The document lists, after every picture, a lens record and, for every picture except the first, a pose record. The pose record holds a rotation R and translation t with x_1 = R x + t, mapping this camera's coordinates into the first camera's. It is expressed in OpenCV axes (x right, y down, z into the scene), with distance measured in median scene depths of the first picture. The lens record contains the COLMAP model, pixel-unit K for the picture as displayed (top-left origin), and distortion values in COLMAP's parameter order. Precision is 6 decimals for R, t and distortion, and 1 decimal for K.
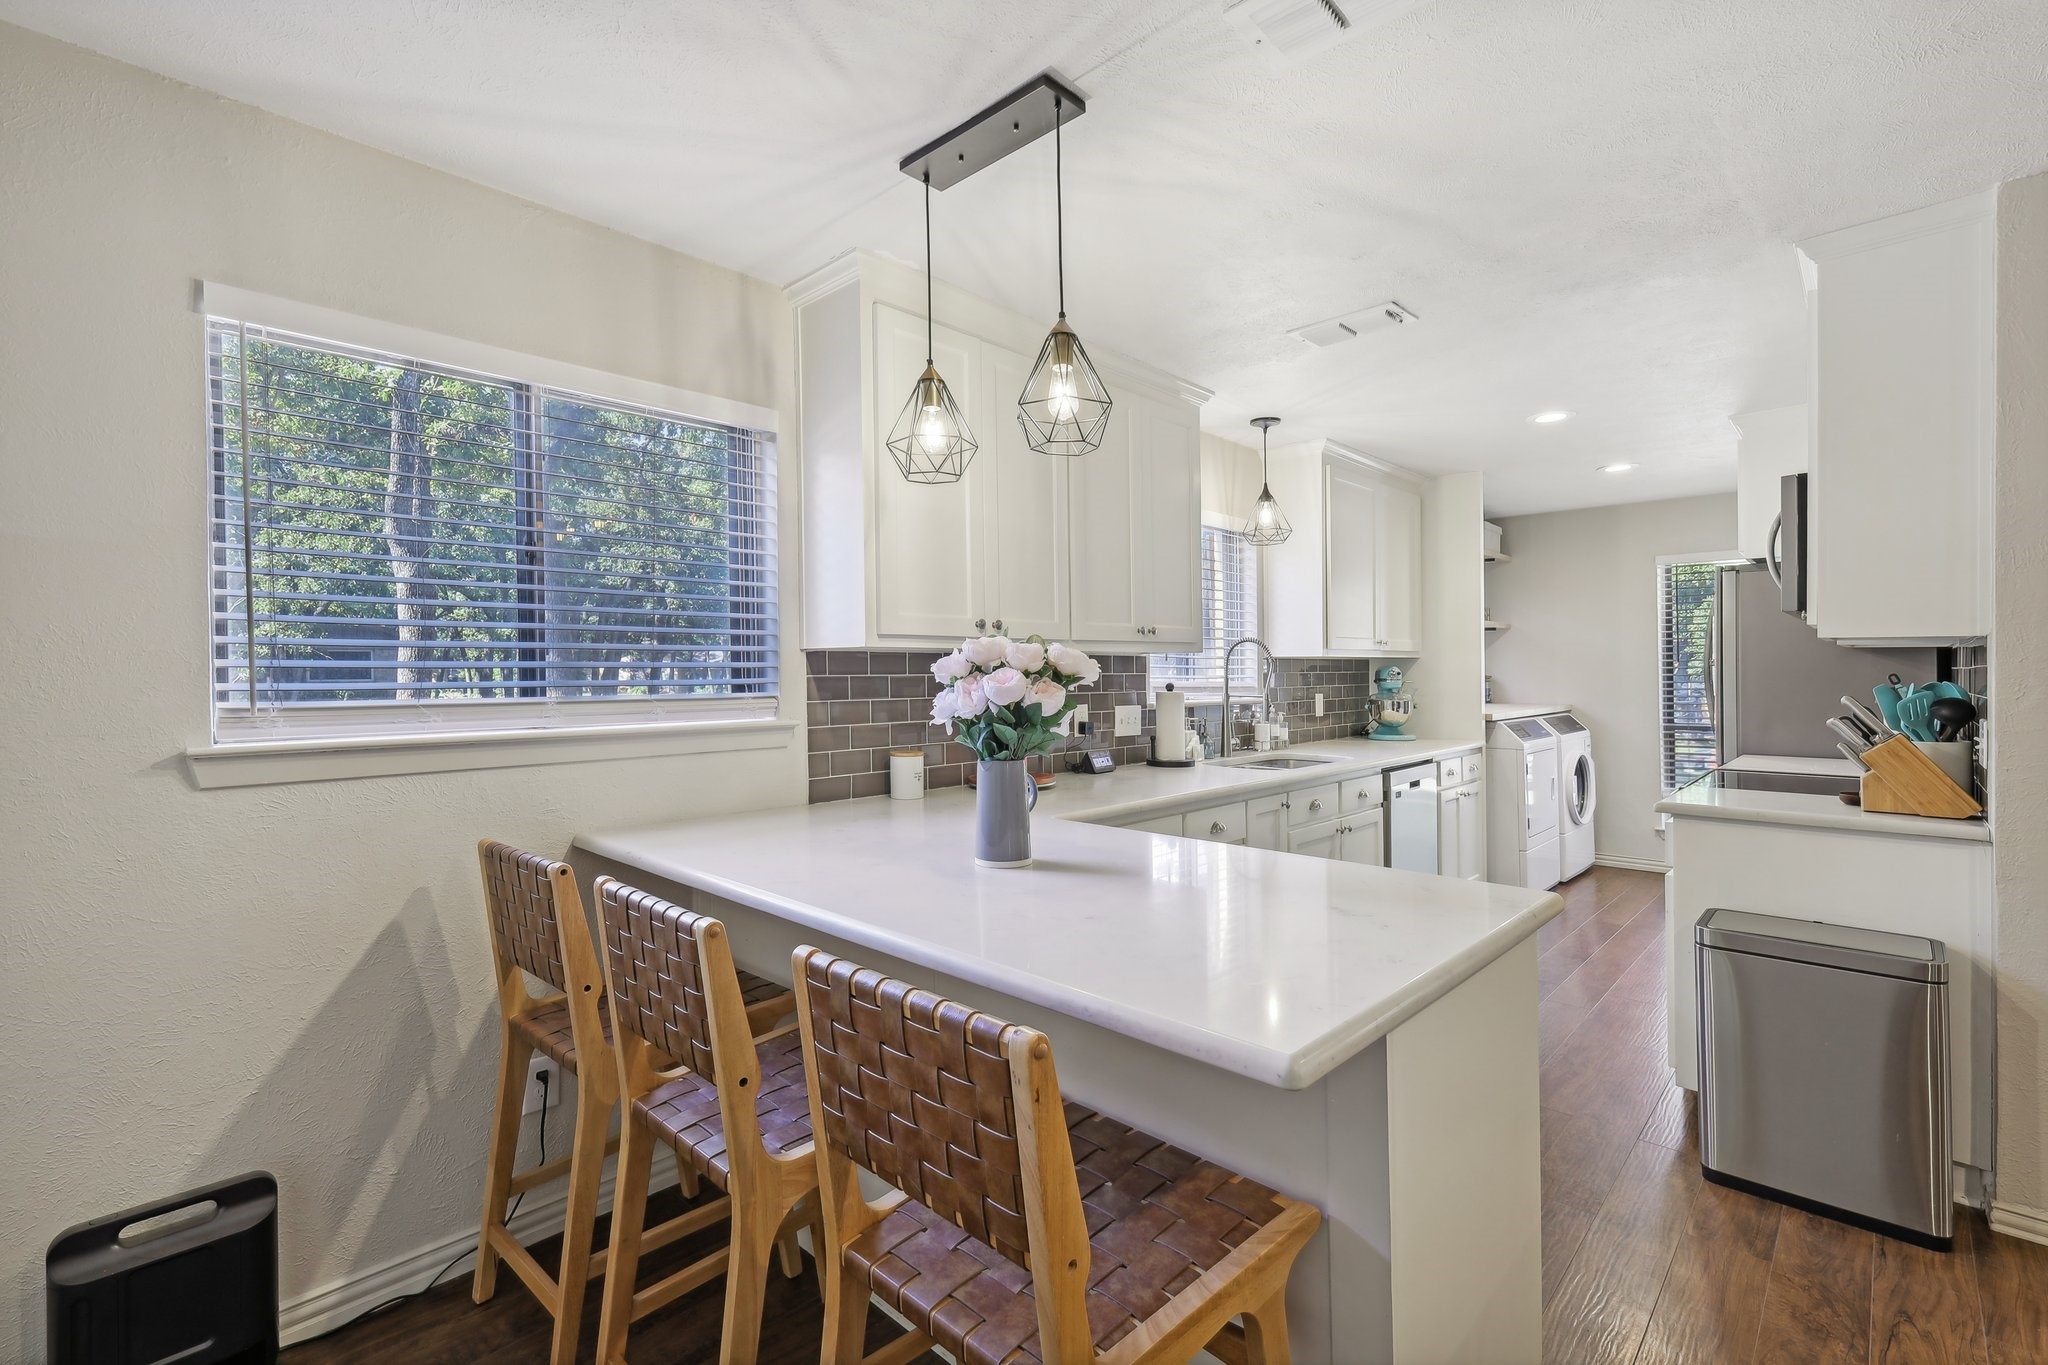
lens RADIAL K [[896.4, 0, 1017.8], [0, 896.4, 655.2], [0, 0, 1]] dist [0.005242, -0.000168]
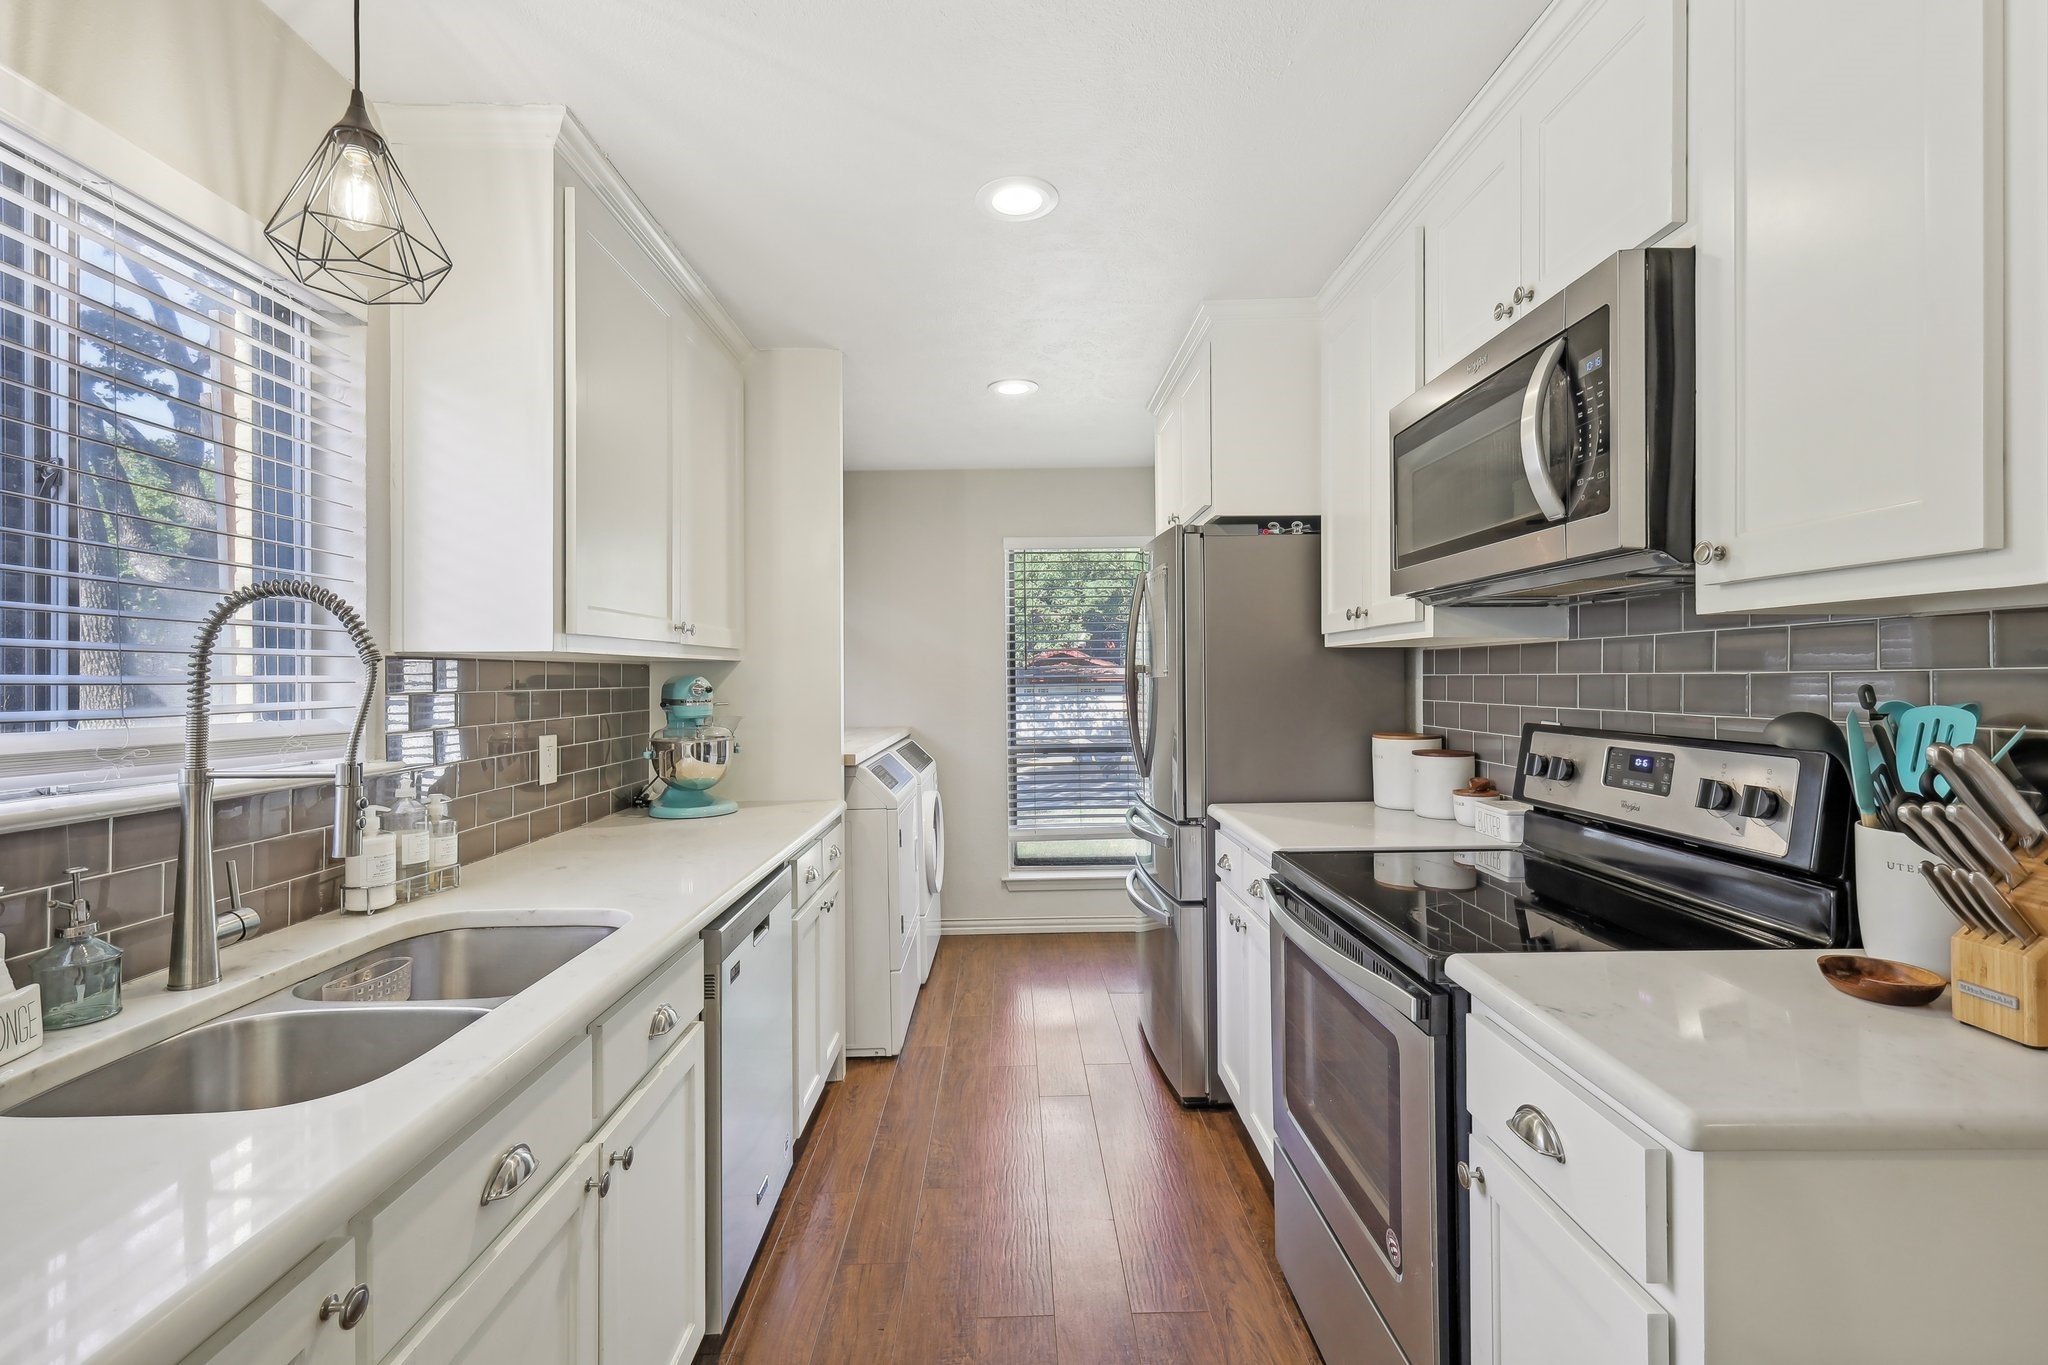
lens RADIAL K [[913.2, 0, 1024.2], [0, 913.2, 662.8], [0, 0, 1]] dist [0.000392, 0.000019]
pose [[0.704084, 0.008574, 0.710065, 0.196566], [-0.005473, 0.999963, -0.006648, 0.008085], [-0.710096, 0.000795, 0.704105, 0.556392]]
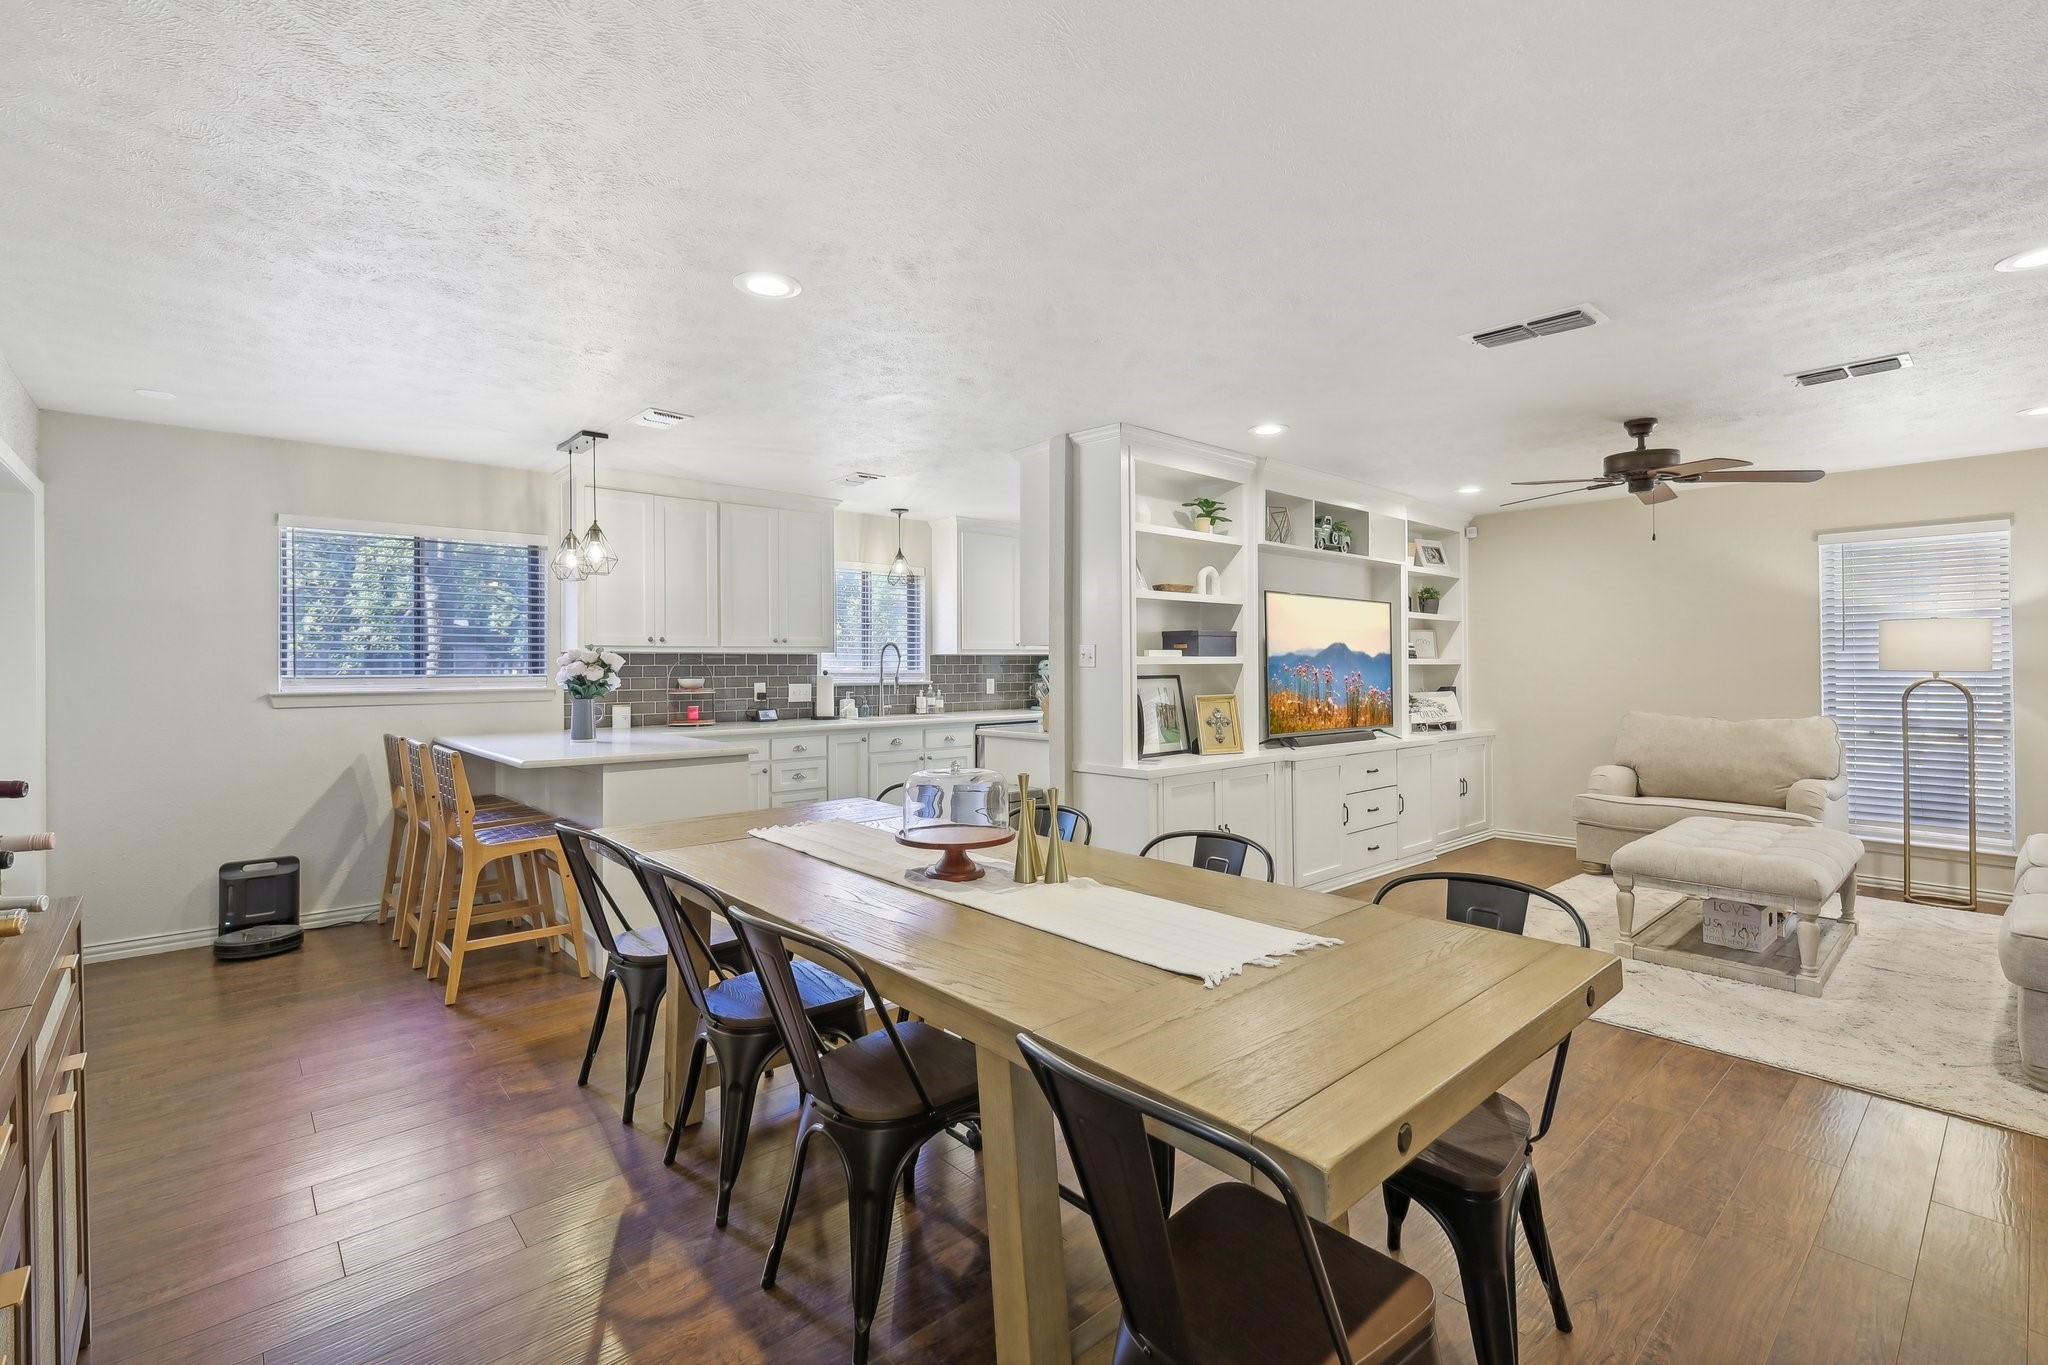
lens RADIAL K [[892.2, 0, 1005.2], [0, 892.2, 627.8], [0, 0, 1]] dist [0.002769, 0.000449]
pose [[0.996350, -0.004760, -0.085230, 0.552985], [0.002645, 0.999686, -0.024901, -0.005381], [0.085322, 0.024584, 0.996050, -0.545843]]
